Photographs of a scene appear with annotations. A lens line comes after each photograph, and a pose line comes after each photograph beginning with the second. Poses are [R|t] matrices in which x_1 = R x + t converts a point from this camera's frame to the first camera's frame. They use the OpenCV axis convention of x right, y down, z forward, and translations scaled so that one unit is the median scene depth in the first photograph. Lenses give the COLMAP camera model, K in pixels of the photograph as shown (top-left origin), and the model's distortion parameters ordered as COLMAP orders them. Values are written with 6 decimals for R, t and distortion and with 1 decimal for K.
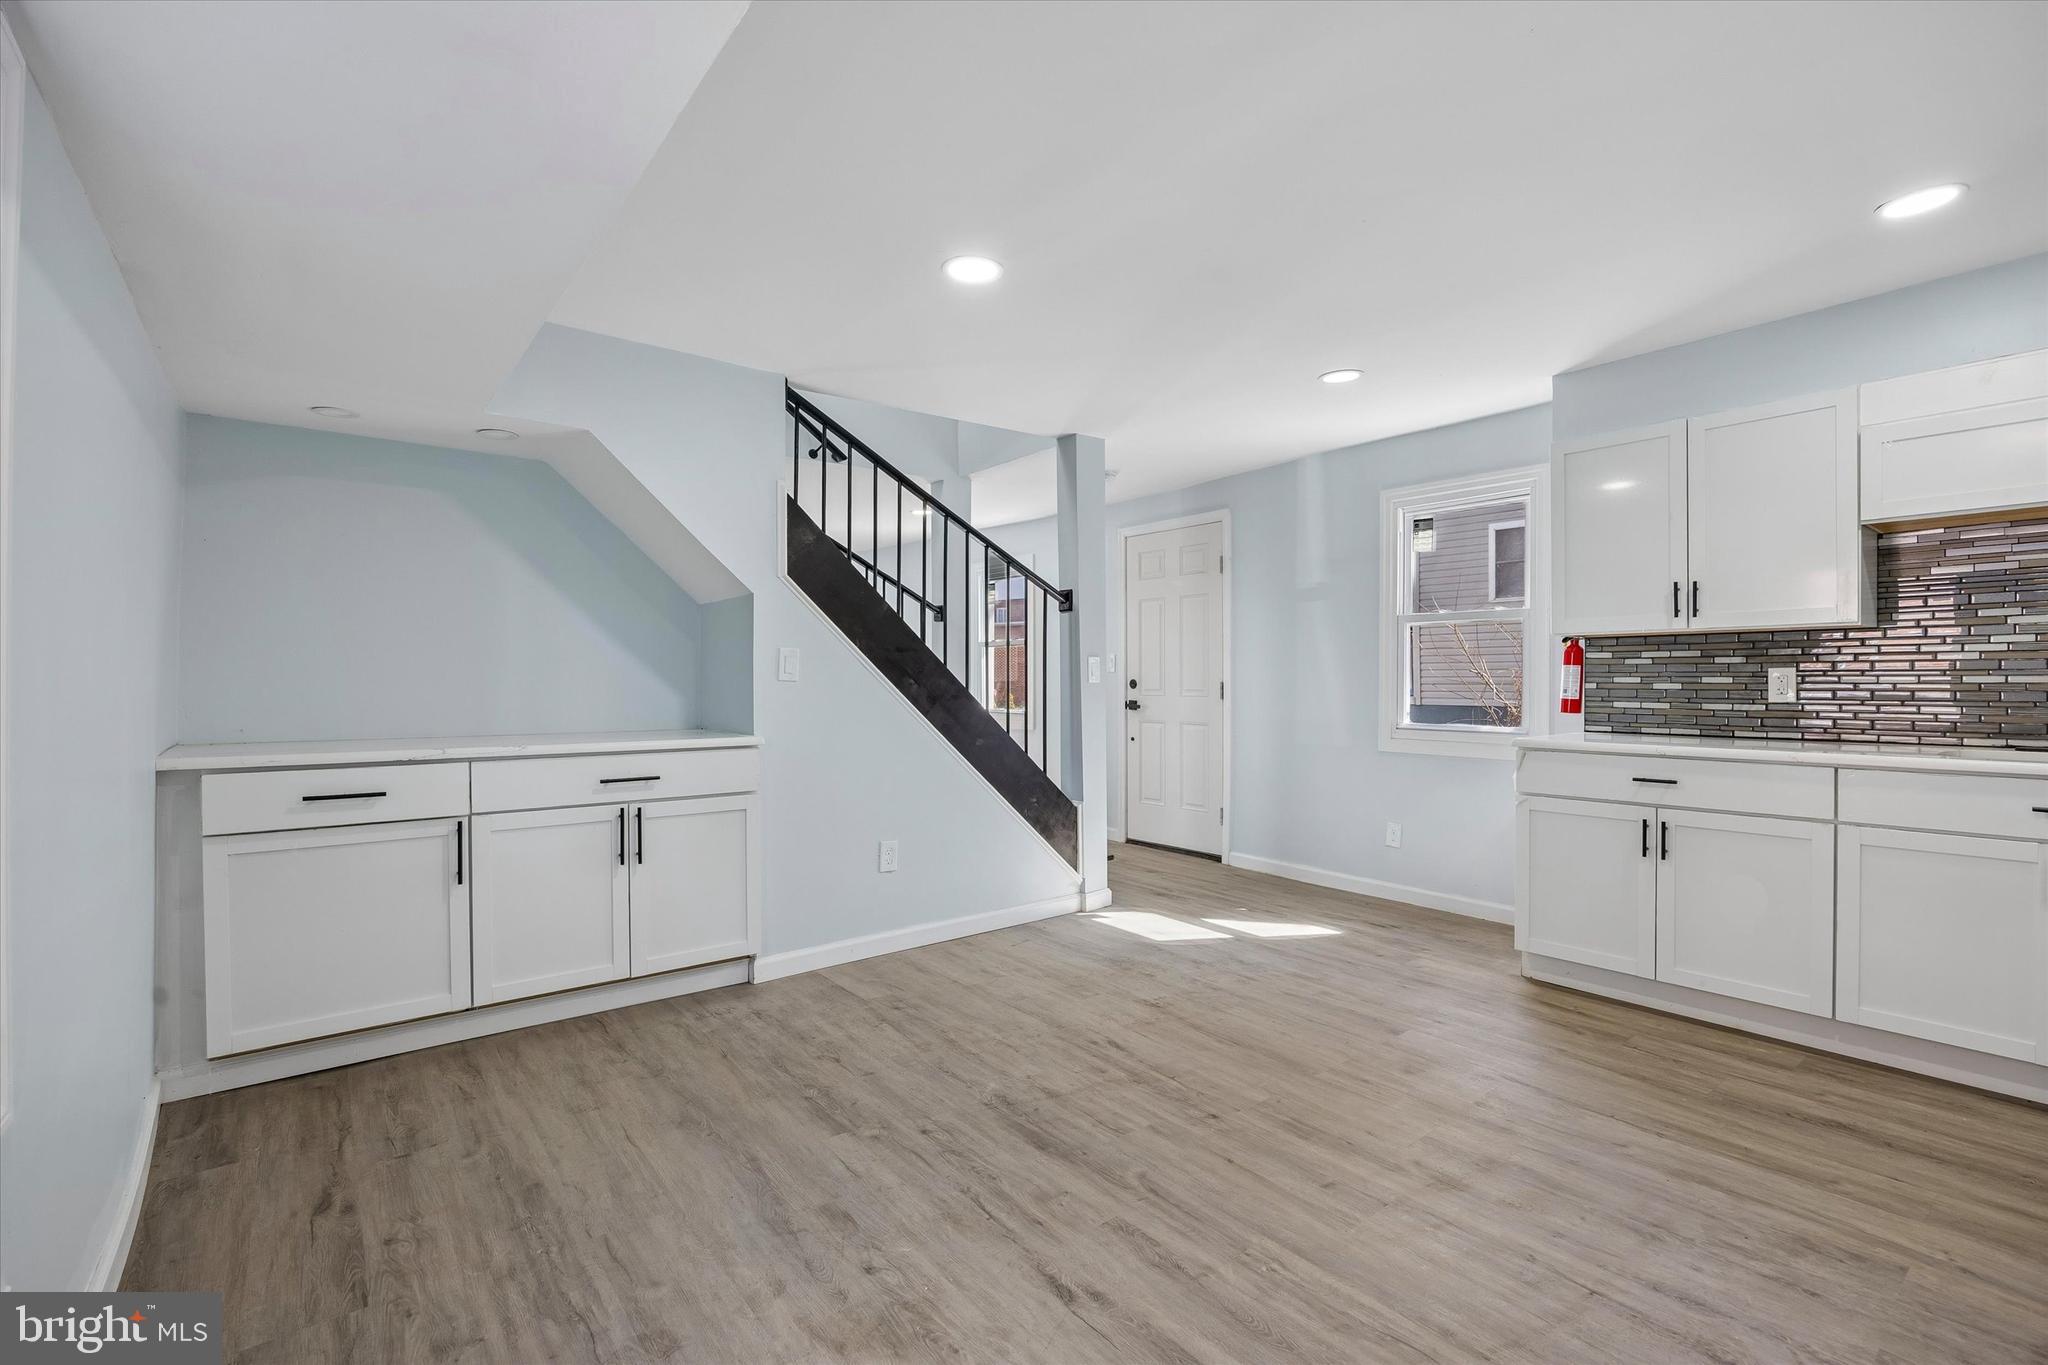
lens RADIAL K [[941.4, 0, 1021.7], [0, 941.4, 676.1], [0, 0, 1]] dist [-0.001766, -0.000211]
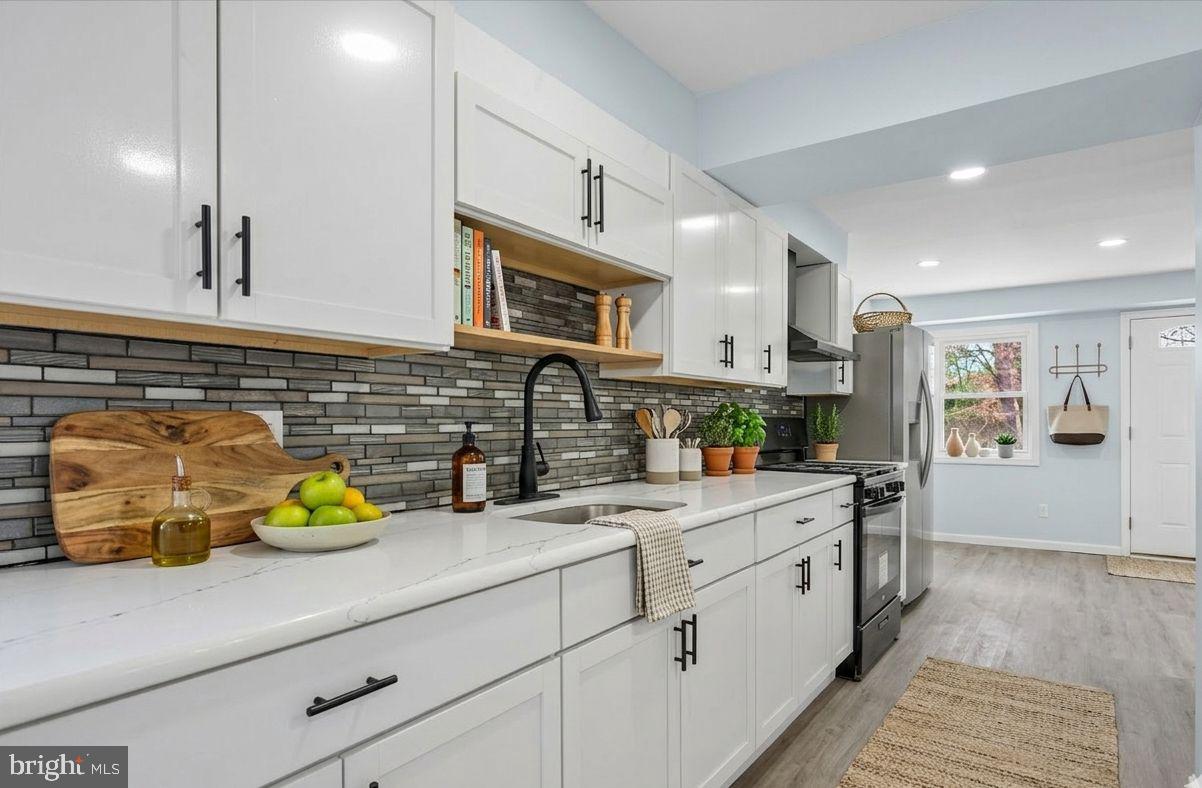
lens RADIAL K [[621.4, 0, 644.0], [0, 621.4, 477.4], [0, 0, 1]] dist [-0.003288, 0.000196]
pose [[-0.307699, -0.086148, 0.947576, 0.350879], [-0.005601, 0.996040, 0.088735, -0.002775], [-0.951467, 0.021996, -0.306963, 0.885011]]
